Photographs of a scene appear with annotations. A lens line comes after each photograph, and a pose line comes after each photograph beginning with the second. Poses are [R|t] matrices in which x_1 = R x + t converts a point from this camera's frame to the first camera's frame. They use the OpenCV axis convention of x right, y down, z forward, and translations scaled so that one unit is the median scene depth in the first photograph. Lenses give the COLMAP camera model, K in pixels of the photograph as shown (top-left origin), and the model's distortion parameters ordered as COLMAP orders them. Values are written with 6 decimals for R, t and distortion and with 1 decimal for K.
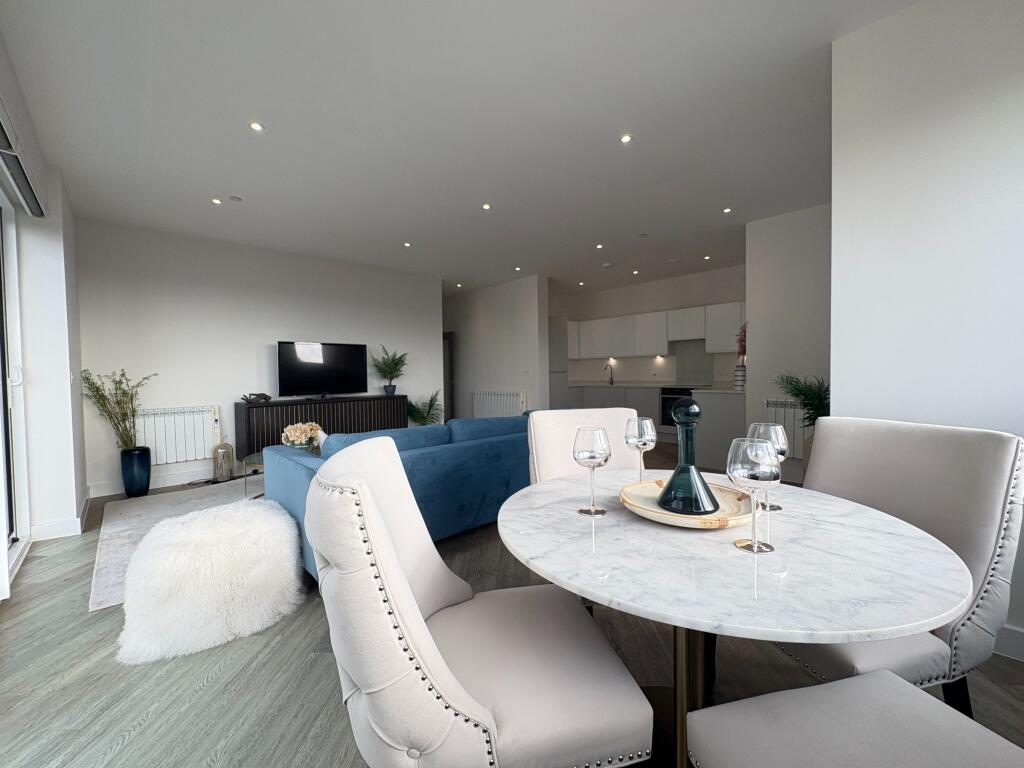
lens RADIAL K [[413.4, 0, 512.0], [0, 413.4, 384.0], [0, 0, 1]] dist [-0.000295, -0.000052]
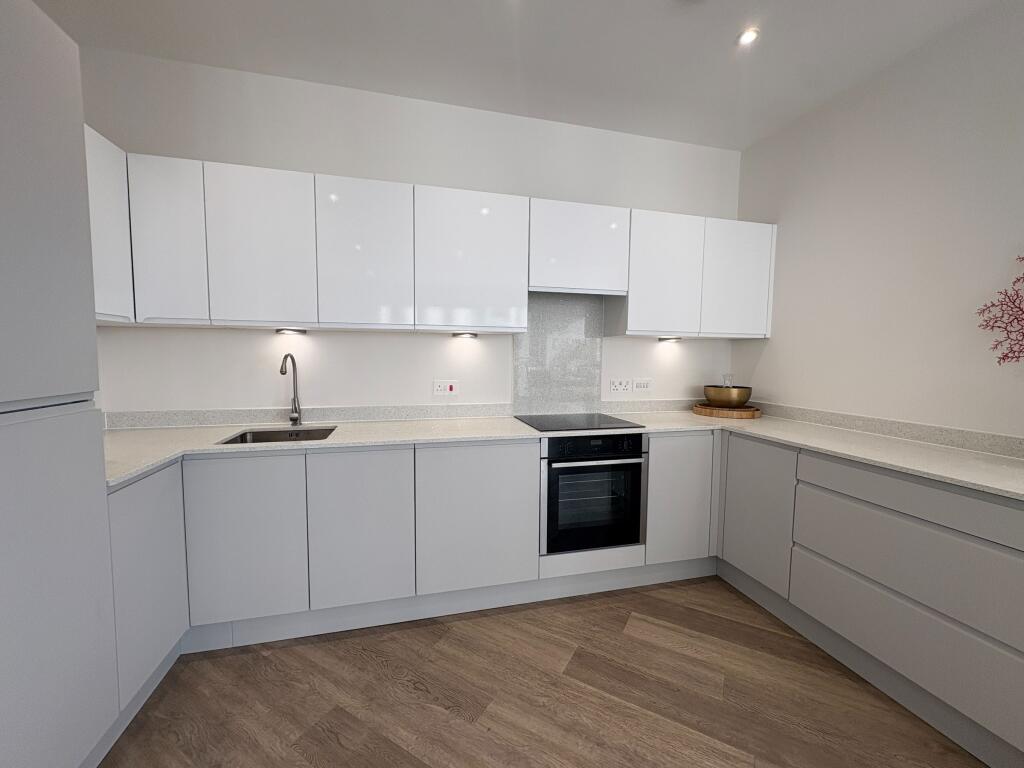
lens RADIAL K [[413.4, 0, 512.0], [0, 413.4, 384.0], [0, 0, 1]] dist [-0.000295, -0.000052]
pose [[0.485805, -0.046472, 0.872831, 0.067261], [0.006855, 0.998757, 0.049362, -0.039990], [-0.874041, -0.017997, 0.485519, 0.739644]]
